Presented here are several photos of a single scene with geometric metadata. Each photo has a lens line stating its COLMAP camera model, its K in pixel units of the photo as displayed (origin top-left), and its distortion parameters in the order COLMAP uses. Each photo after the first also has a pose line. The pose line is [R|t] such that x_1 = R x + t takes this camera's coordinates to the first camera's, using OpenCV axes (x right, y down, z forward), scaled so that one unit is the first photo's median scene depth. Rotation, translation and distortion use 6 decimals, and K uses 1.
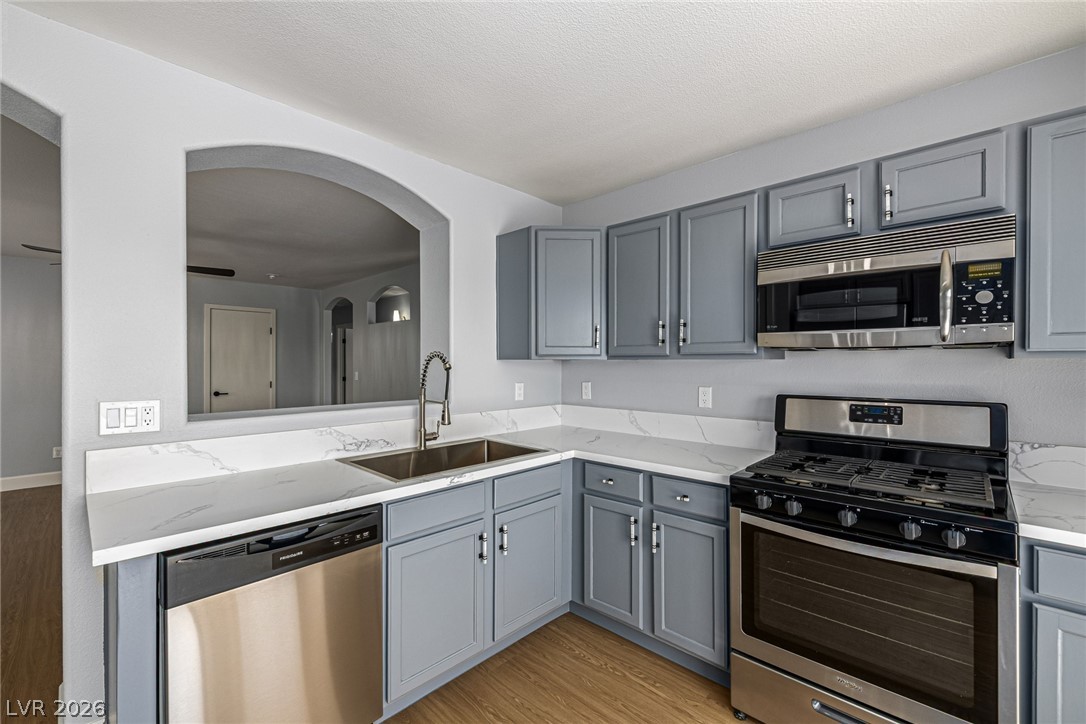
lens RADIAL K [[456.6, 0, 533.9], [0, 456.6, 364.5], [0, 0, 1]] dist [0.003013, -0.000838]
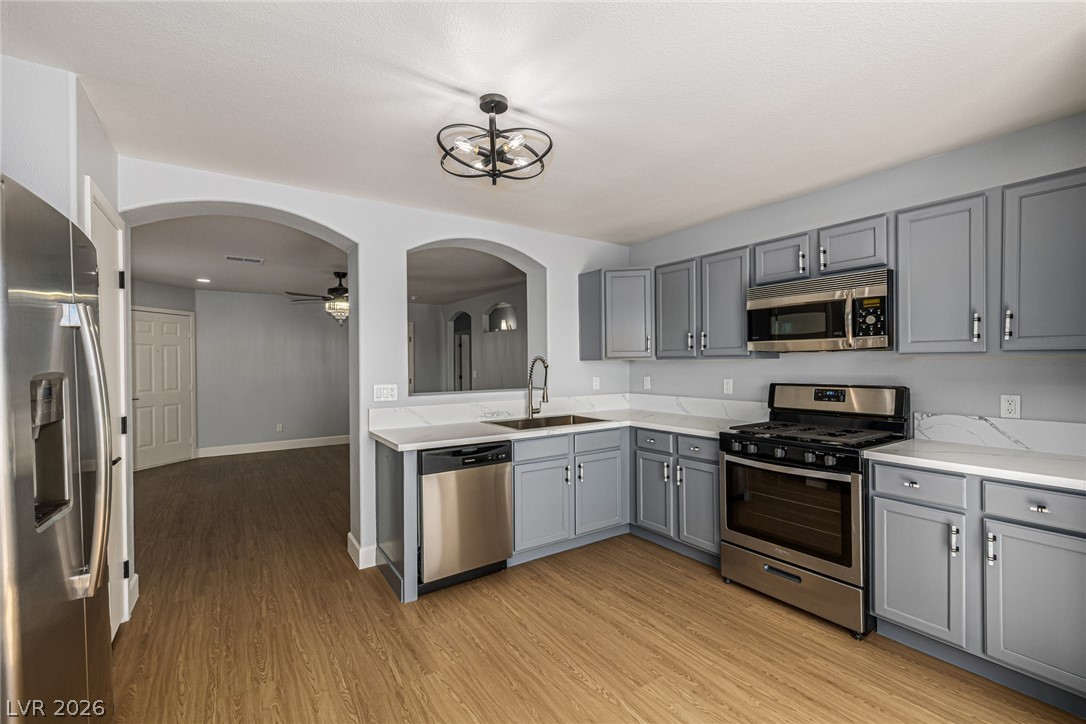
lens RADIAL K [[456.6, 0, 536.4], [0, 456.6, 360.8], [0, 0, 1]] dist [0.003013, -0.000838]
pose [[0.978473, -0.010128, -0.206126, 0.116524], [0.008479, 0.999925, -0.008881, 0.001895], [0.206200, 0.006943, 0.978485, -0.615202]]
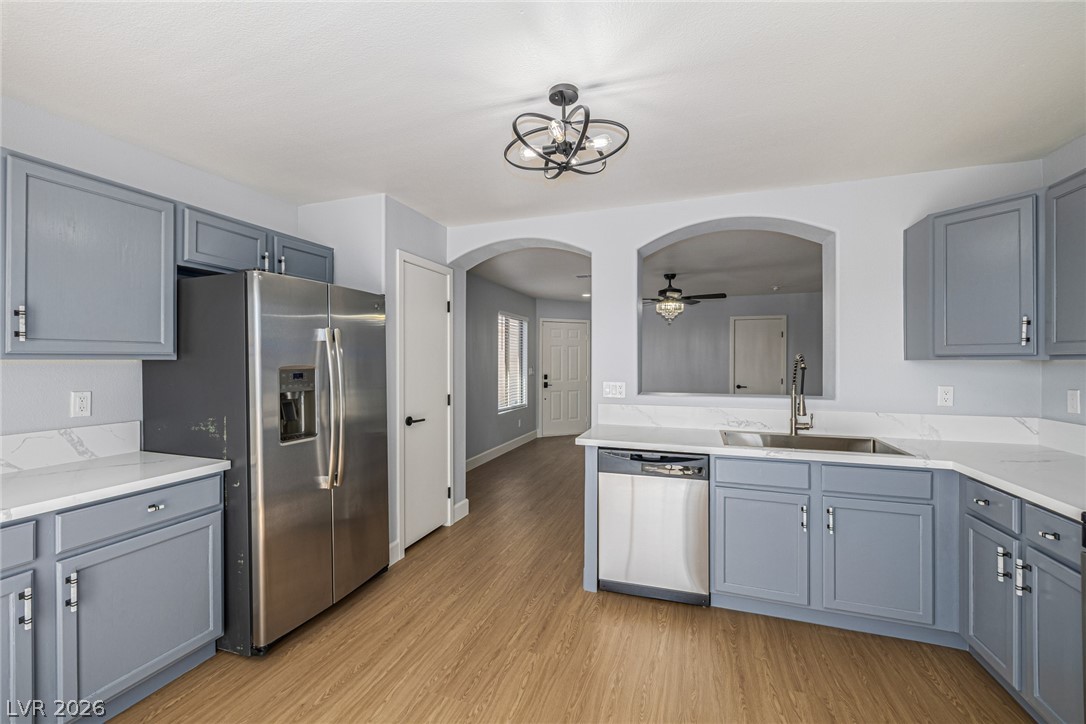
lens RADIAL K [[456.6, 0, 534.1], [0, 456.6, 353.8], [0, 0, 1]] dist [0.003013, -0.000838]
pose [[0.425522, -0.015458, -0.904816, 0.647214], [-0.004761, 0.999802, -0.019320, -0.002299], [0.904935, 0.012529, 0.425364, -0.147448]]
